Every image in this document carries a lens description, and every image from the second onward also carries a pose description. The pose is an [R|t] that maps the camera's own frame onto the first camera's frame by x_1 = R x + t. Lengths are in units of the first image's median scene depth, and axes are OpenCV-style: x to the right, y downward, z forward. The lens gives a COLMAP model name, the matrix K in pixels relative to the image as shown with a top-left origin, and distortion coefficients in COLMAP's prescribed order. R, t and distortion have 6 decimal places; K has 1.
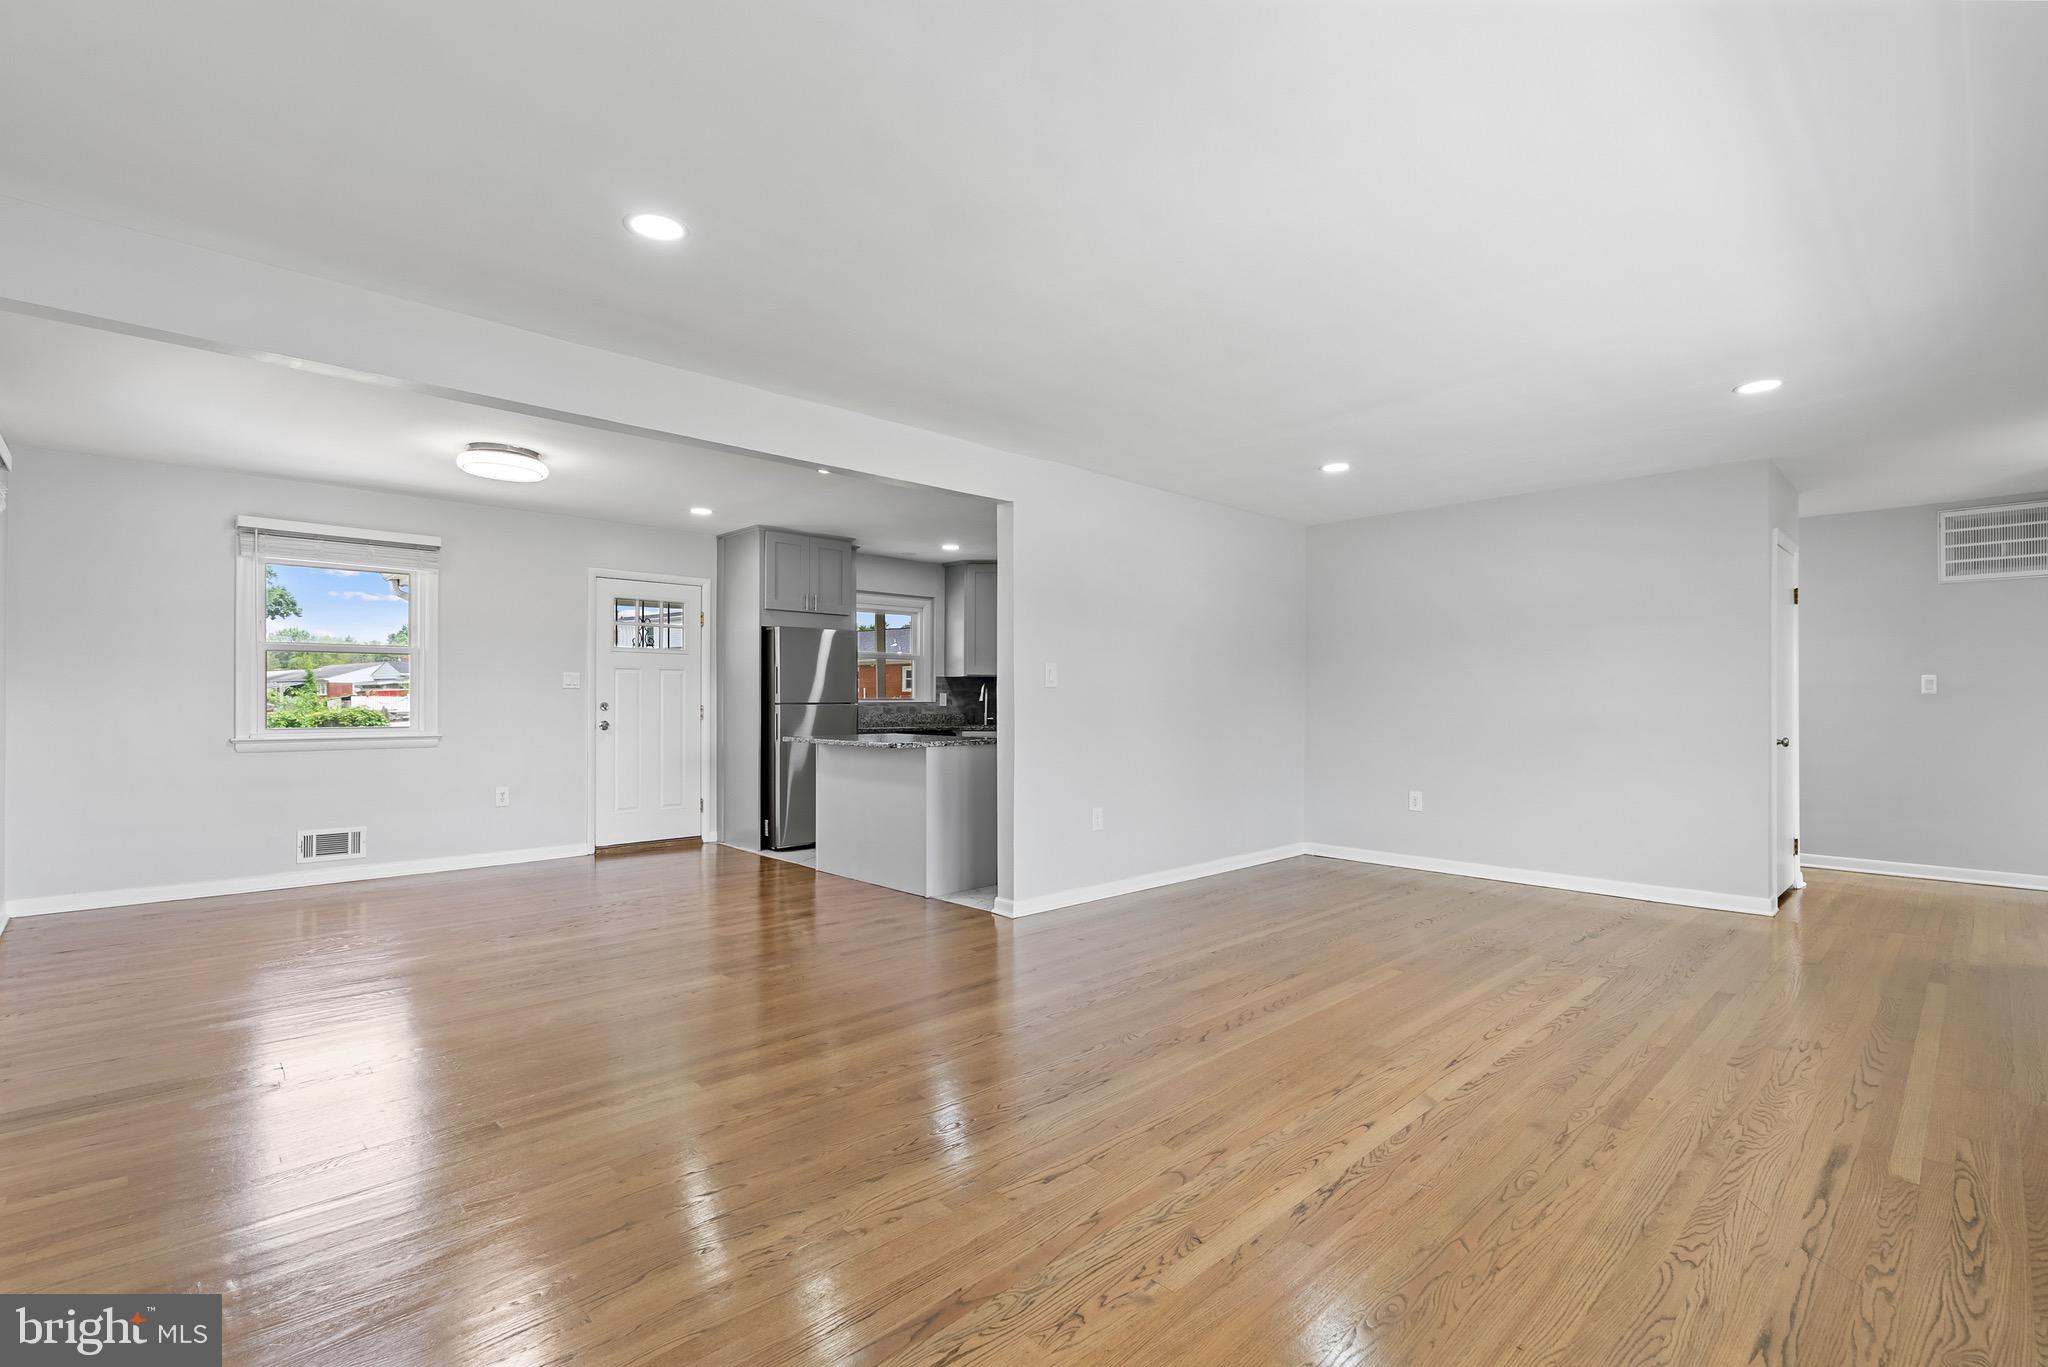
lens RADIAL K [[936.5, 0, 1025.9], [0, 936.5, 699.8], [0, 0, 1]] dist [-0.004784, 0.002746]
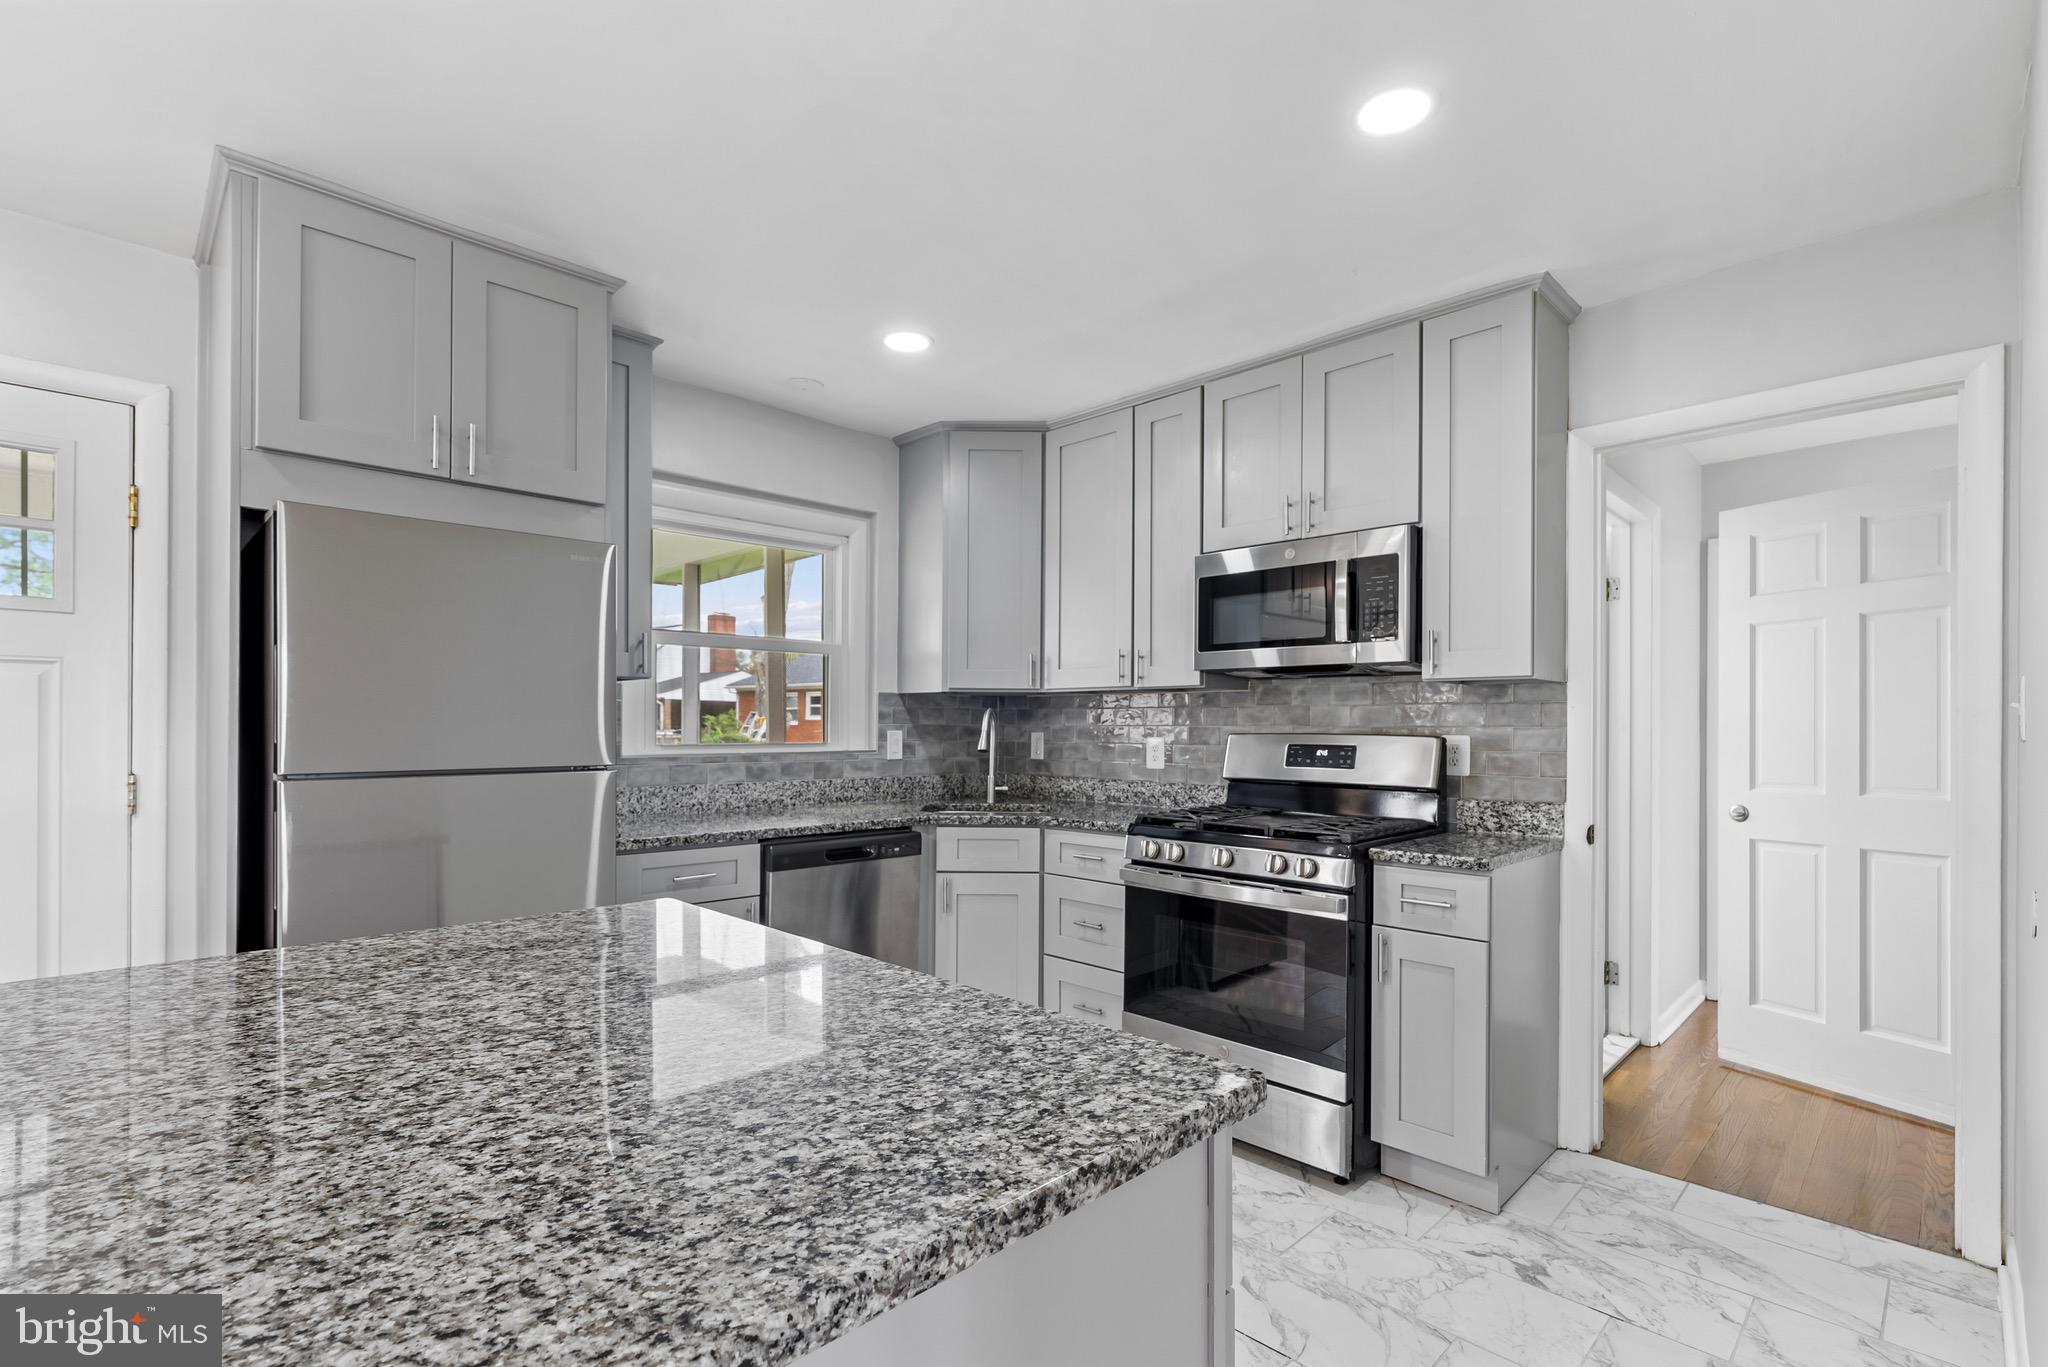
lens RADIAL K [[936.5, 0, 1023.3], [0, 936.5, 727.9], [0, 0, 1]] dist [-0.004784, 0.002746]
pose [[0.999804, 0.001498, 0.019756, -0.046212], [-0.001519, 0.999998, 0.001026, -0.011137], [-0.019754, -0.001056, 0.999804, 0.706581]]
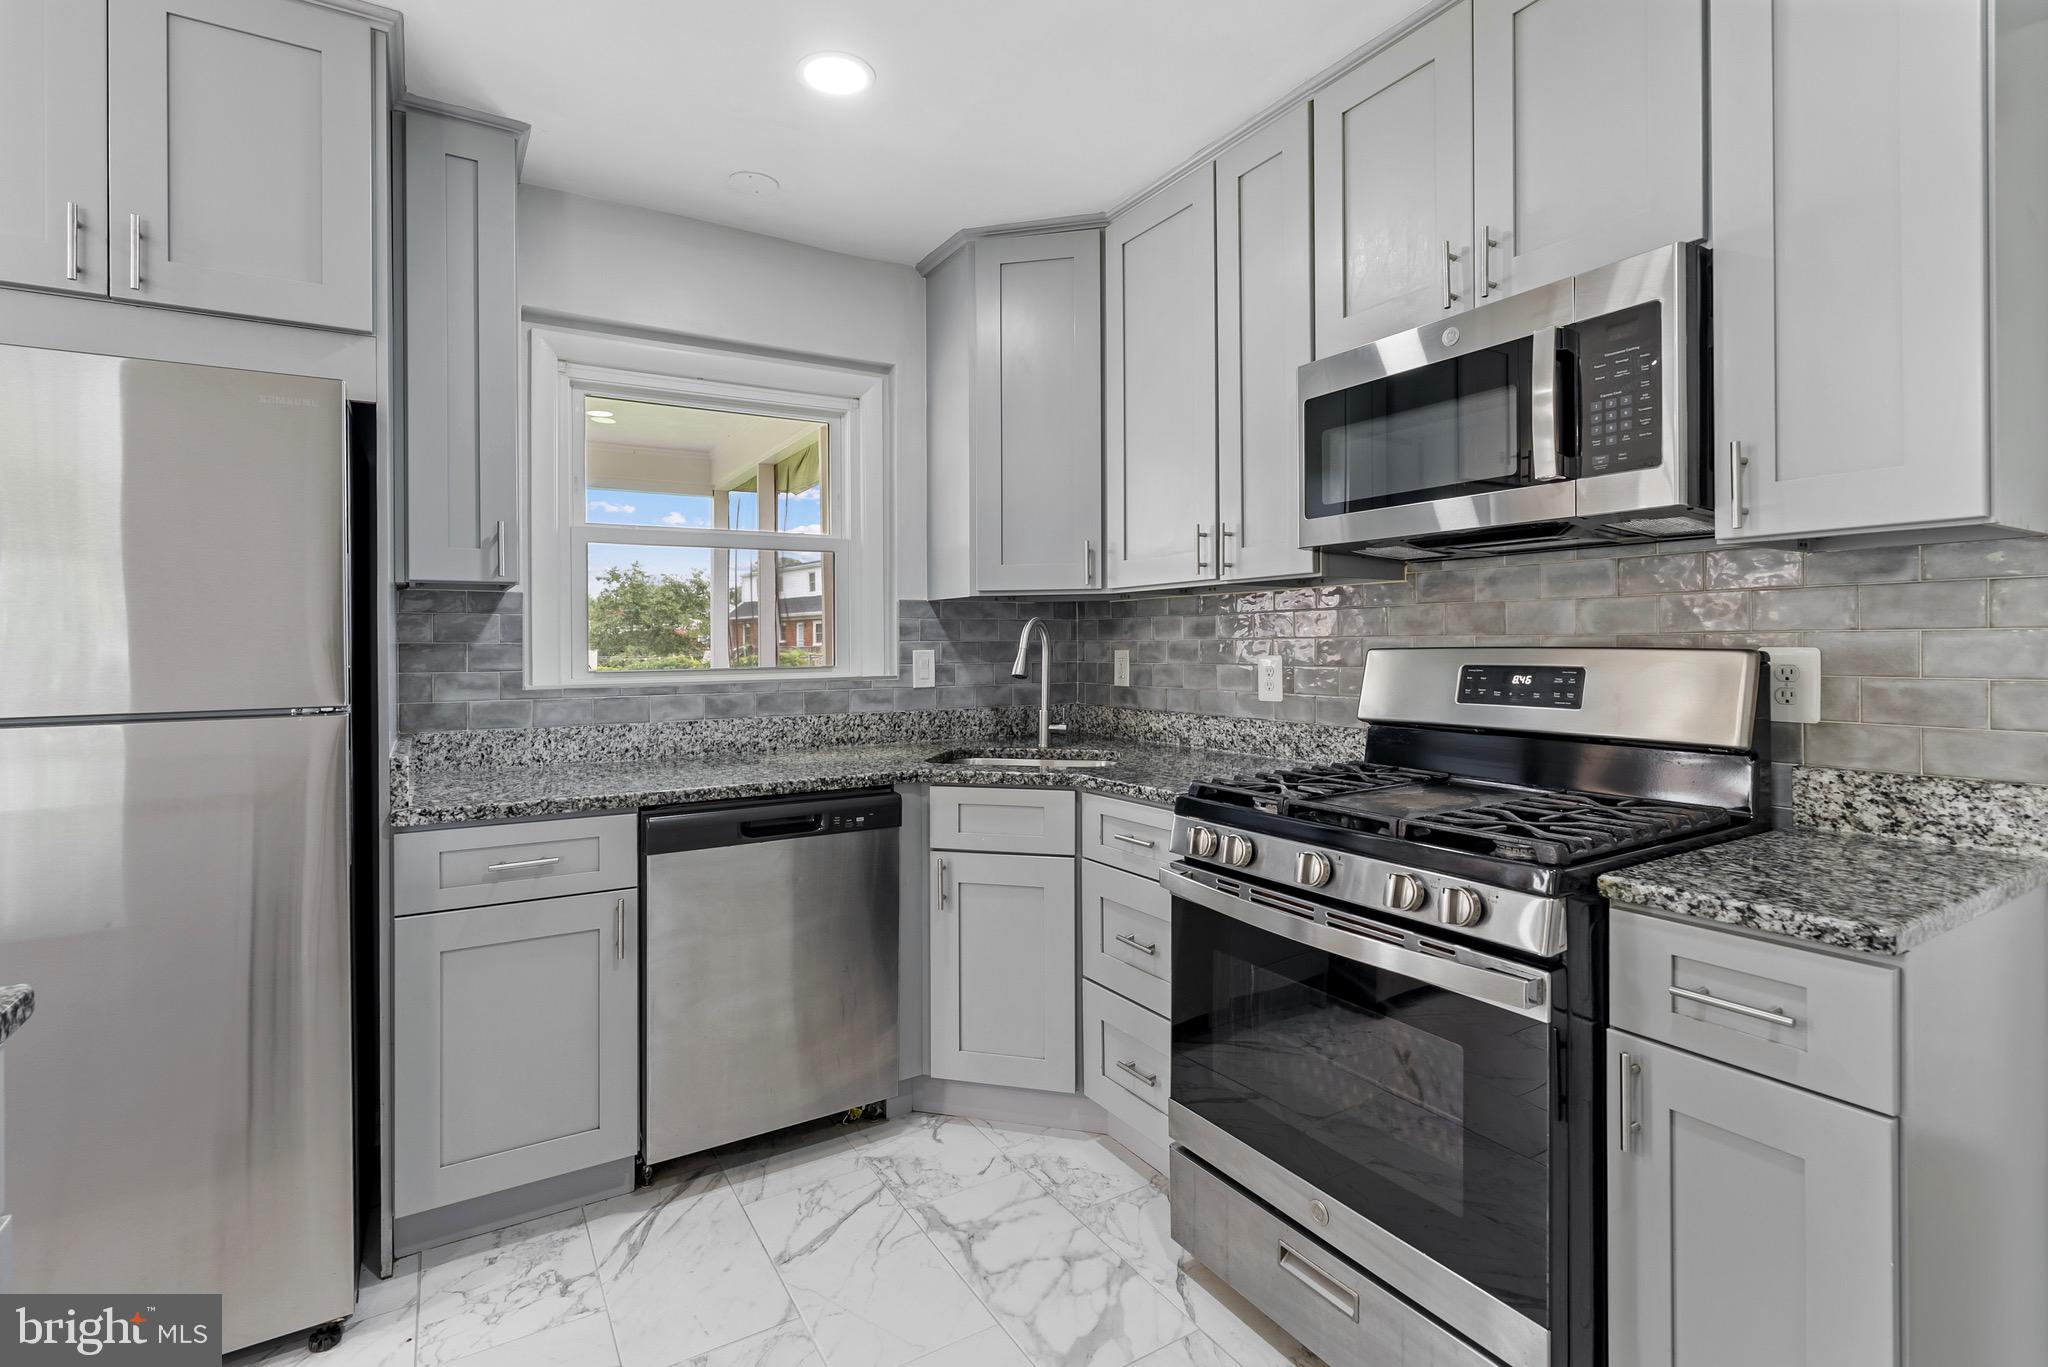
lens RADIAL K [[936.5, 0, 1022.7], [0, 936.5, 646.8], [0, 0, 1]] dist [-0.004784, 0.002746]
pose [[0.976984, -0.010502, -0.213052, 0.023877], [0.010799, 0.999942, 0.000229, -0.009797], [0.213037, -0.002524, 0.977041, 0.863117]]
